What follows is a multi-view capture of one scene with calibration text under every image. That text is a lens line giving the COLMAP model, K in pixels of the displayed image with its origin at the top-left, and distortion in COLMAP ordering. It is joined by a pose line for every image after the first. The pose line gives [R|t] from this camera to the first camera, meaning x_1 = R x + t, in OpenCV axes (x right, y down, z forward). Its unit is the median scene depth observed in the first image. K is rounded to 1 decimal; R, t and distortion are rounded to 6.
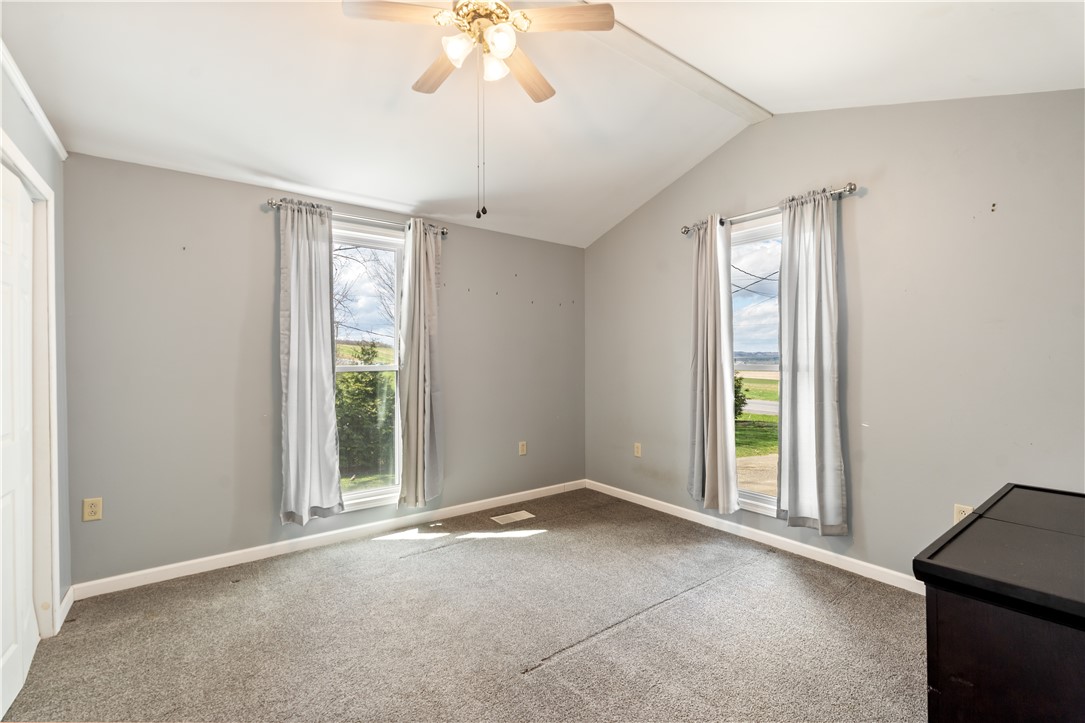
lens RADIAL K [[480.7, 0, 542.5], [0, 480.7, 361.5], [0, 0, 1]] dist [-0.004397, -0.000193]
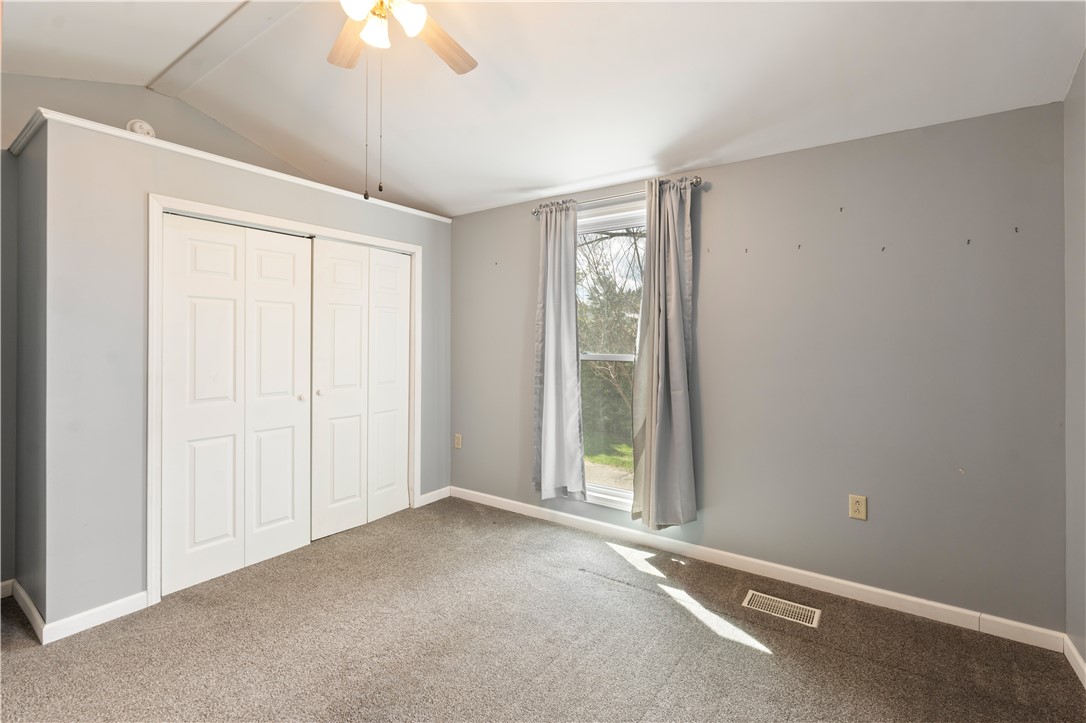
lens RADIAL K [[482.6, 0, 545.7], [0, 482.6, 340.2], [0, 0, 1]] dist [-0.001407, -0.000263]
pose [[0.317605, -0.000574, -0.948223, 0.502012], [-0.015940, 0.999855, -0.005944, -0.012302], [0.948089, 0.017003, 0.317550, 0.599870]]
